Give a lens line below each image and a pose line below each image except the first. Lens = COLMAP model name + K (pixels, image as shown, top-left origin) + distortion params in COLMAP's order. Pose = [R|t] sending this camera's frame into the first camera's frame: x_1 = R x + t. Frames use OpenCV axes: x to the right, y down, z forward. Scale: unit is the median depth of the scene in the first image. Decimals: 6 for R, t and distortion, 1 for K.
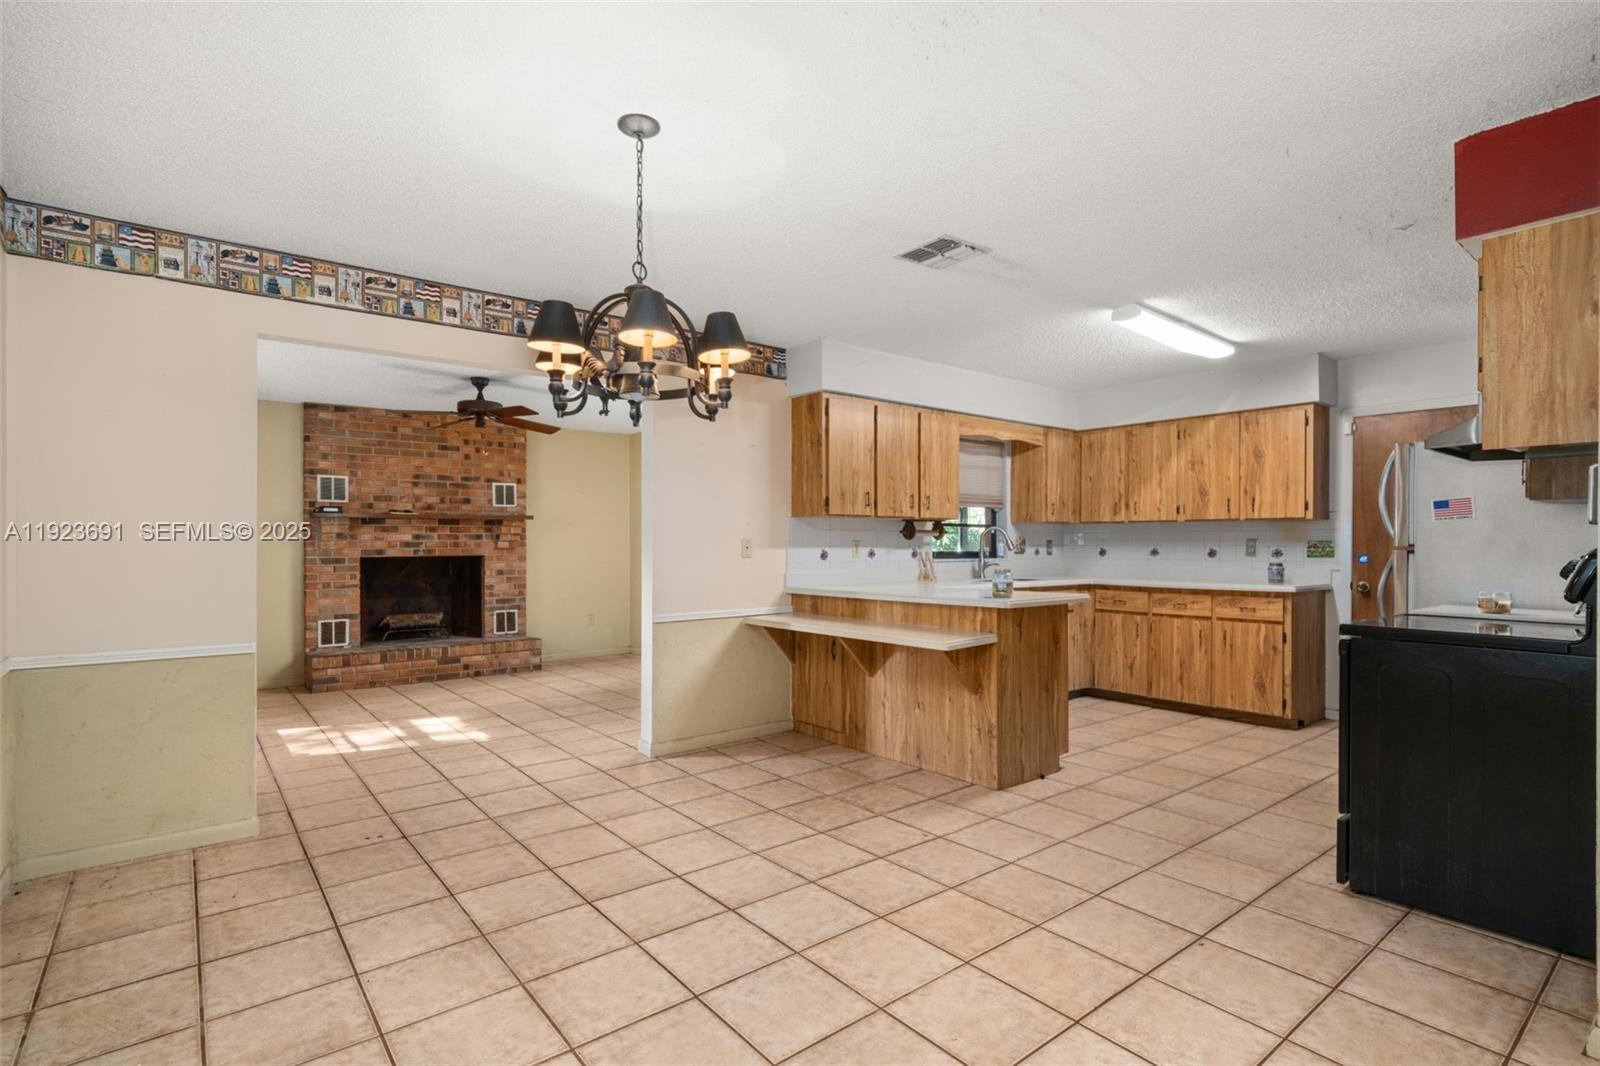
lens RADIAL K [[769.0, 0, 787.2], [0, 769.0, 551.0], [0, 0, 1]] dist [-0.006969, 0.000160]
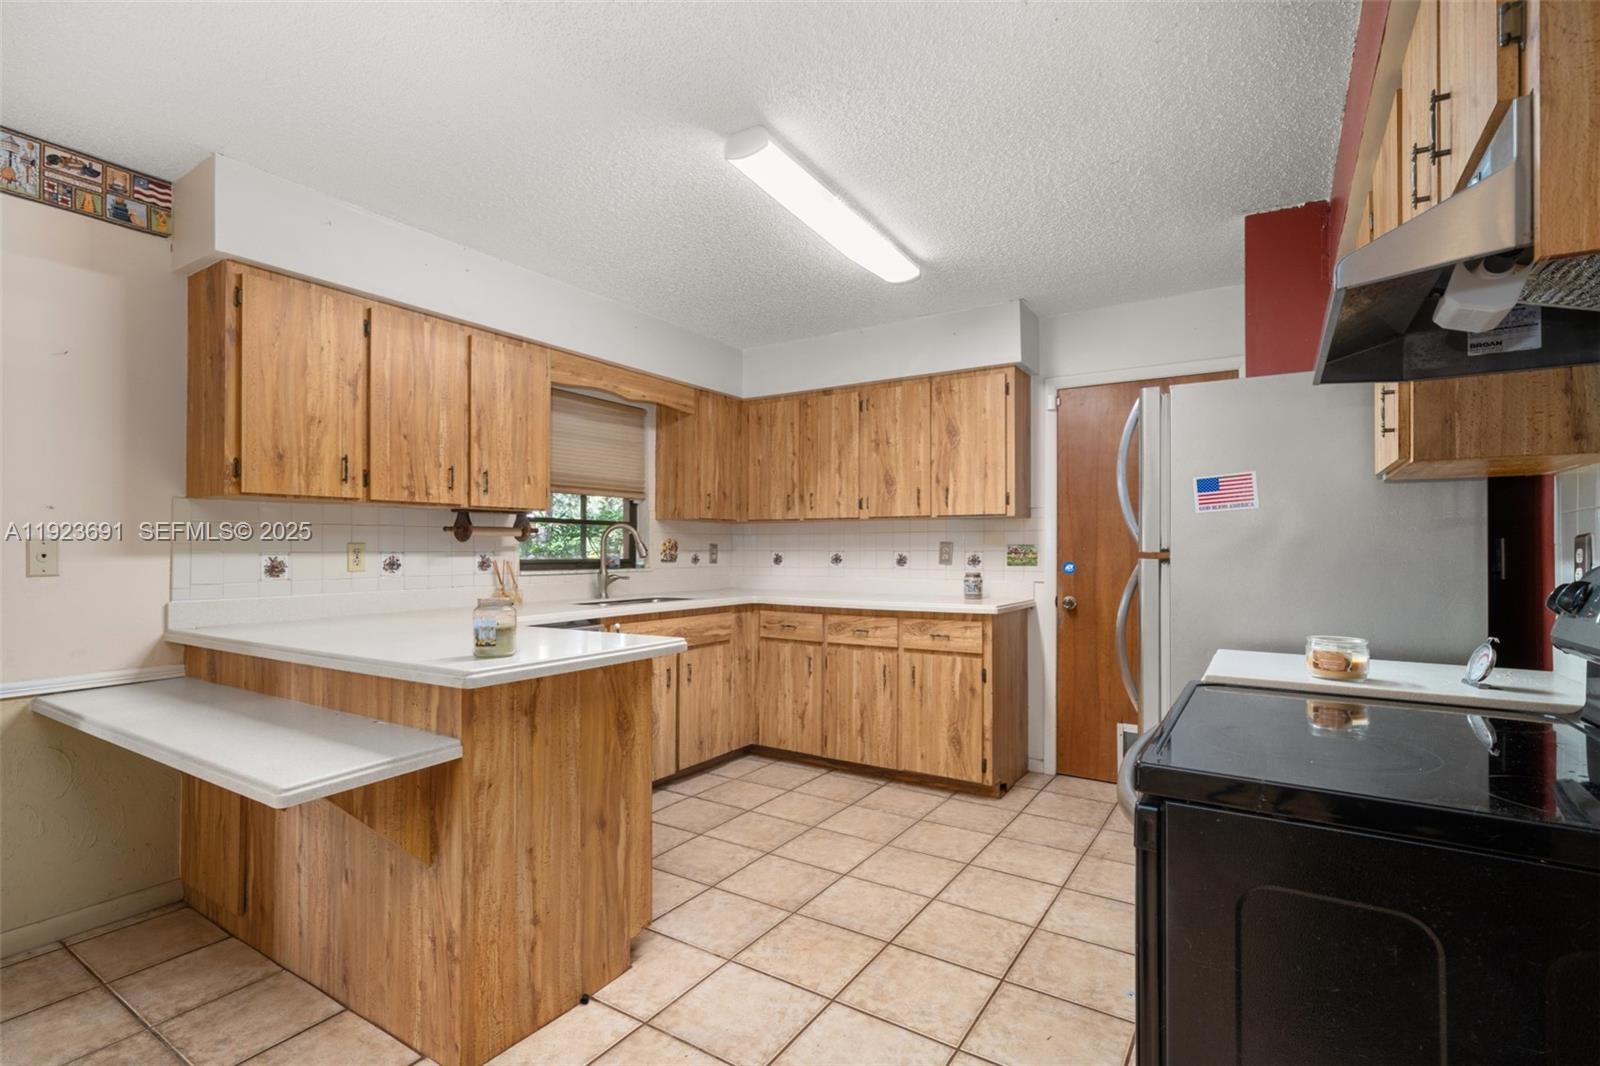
lens RADIAL K [[769.0, 0, 787.2], [0, 769.0, 551.0], [0, 0, 1]] dist [-0.006969, 0.000160]
pose [[0.944285, -0.000913, 0.329129, 0.210687], [0.003291, 0.999972, -0.006669, -0.002280], [-0.329114, 0.007381, 0.944261, 0.337731]]
